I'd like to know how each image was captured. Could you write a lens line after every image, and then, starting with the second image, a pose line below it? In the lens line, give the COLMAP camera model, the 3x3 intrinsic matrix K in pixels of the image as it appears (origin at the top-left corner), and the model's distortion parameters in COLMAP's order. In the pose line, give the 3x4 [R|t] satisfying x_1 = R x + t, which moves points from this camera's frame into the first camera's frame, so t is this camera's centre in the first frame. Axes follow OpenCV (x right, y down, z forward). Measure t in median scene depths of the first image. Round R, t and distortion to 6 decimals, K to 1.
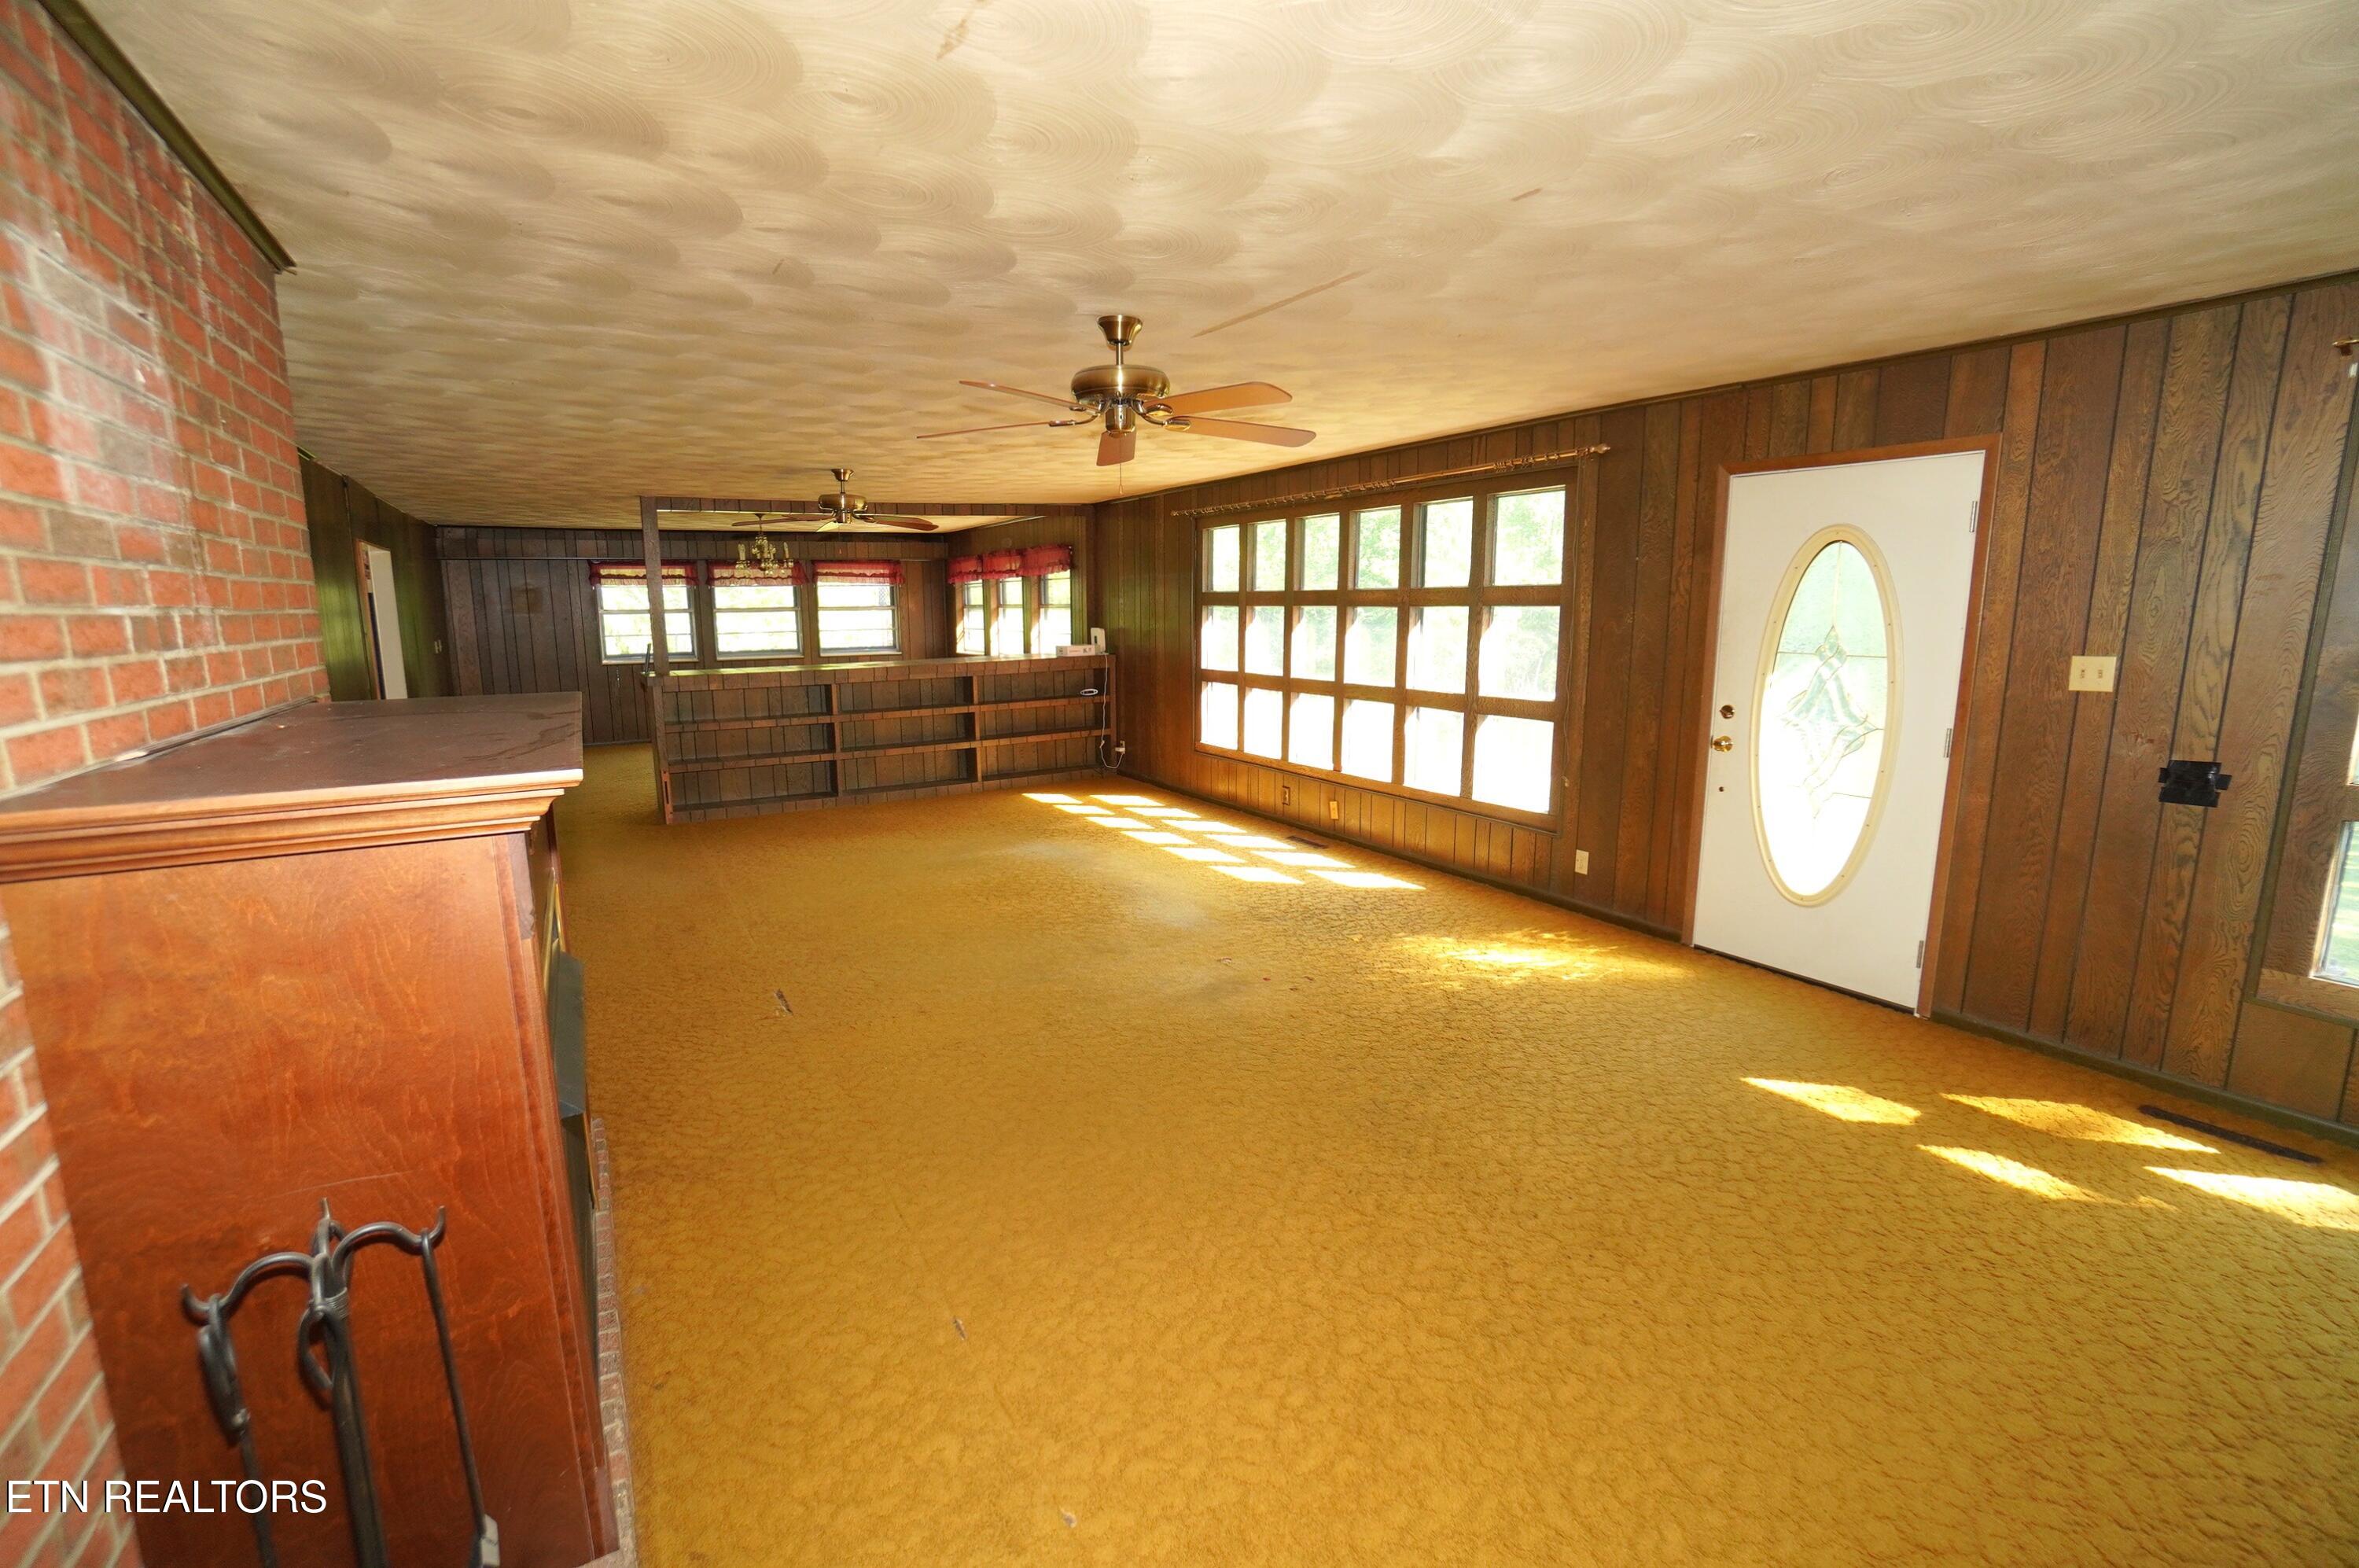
lens RADIAL K [[1042.6, 0, 1170.1], [0, 1042.6, 783.7], [0, 0, 1]] dist [-0.059813, 0.016786]
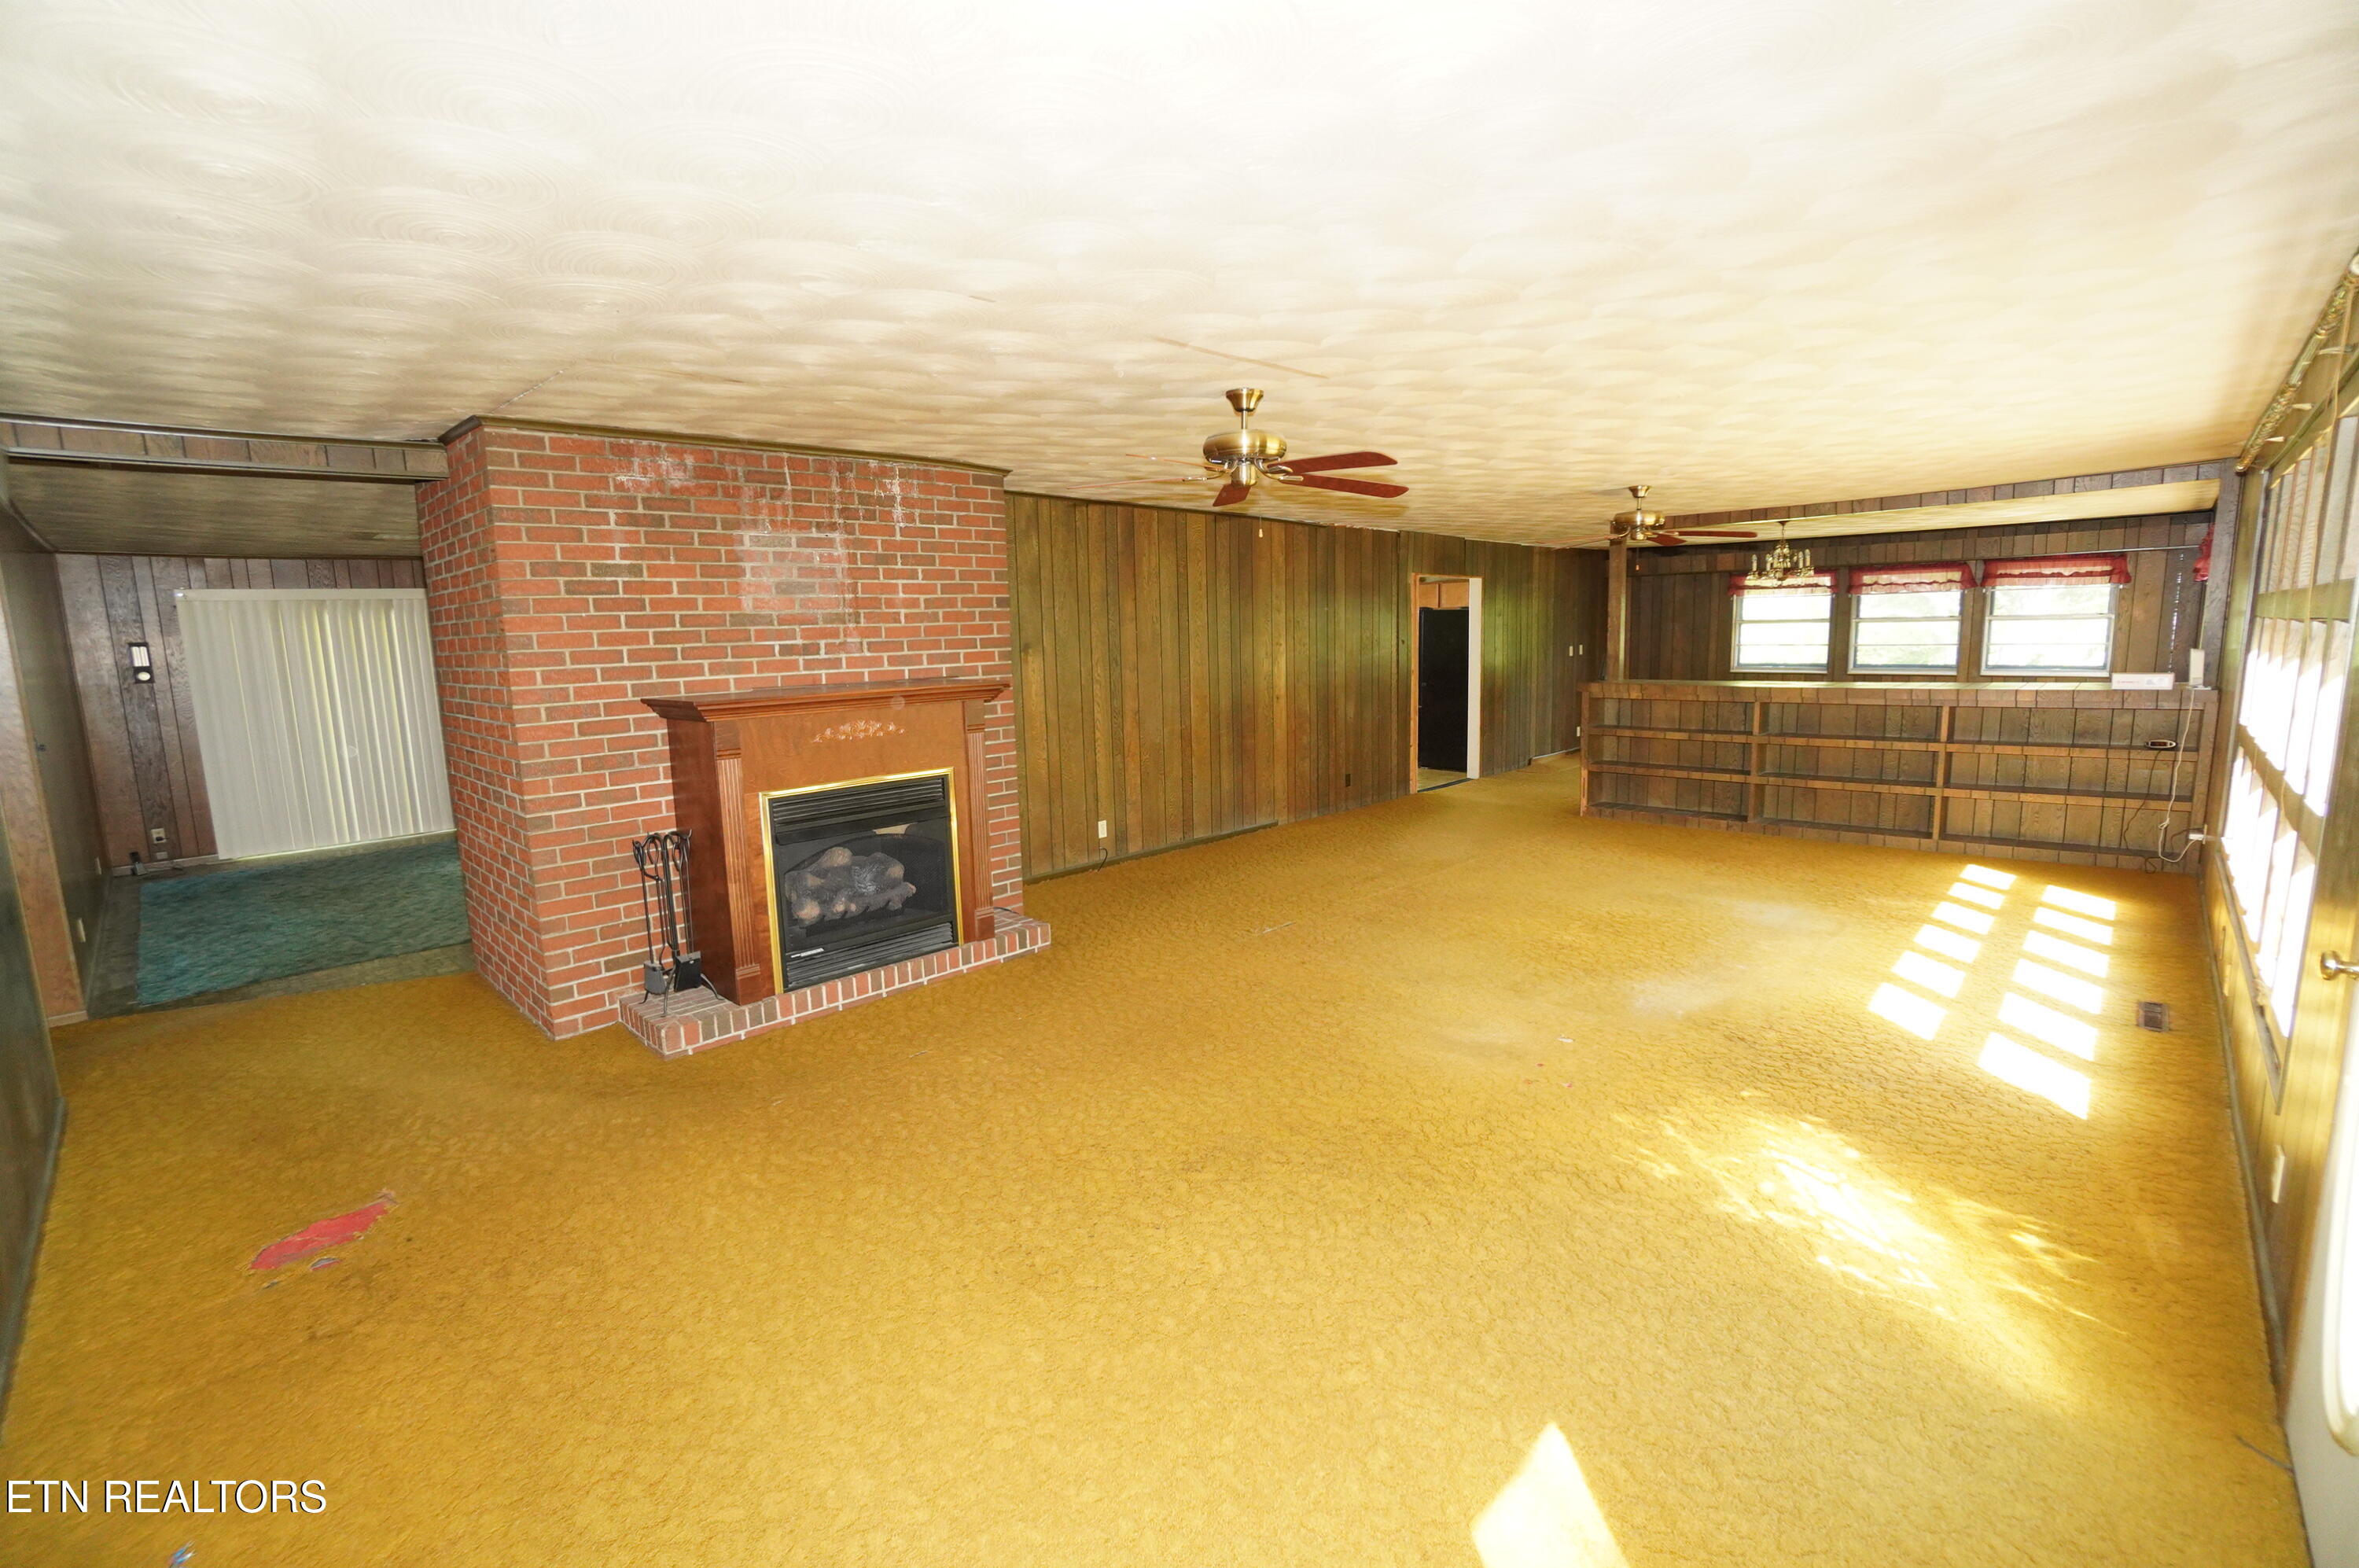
lens RADIAL K [[1052.2, 0, 1211.5], [0, 1052.2, 787.6], [0, 0, 1]] dist [-0.031748, 0.018294]
pose [[0.296688, 0.143638, -0.944110, 0.605244], [-0.144160, 0.984031, 0.104409, -0.067094], [0.944031, 0.105126, 0.312657, 0.343747]]
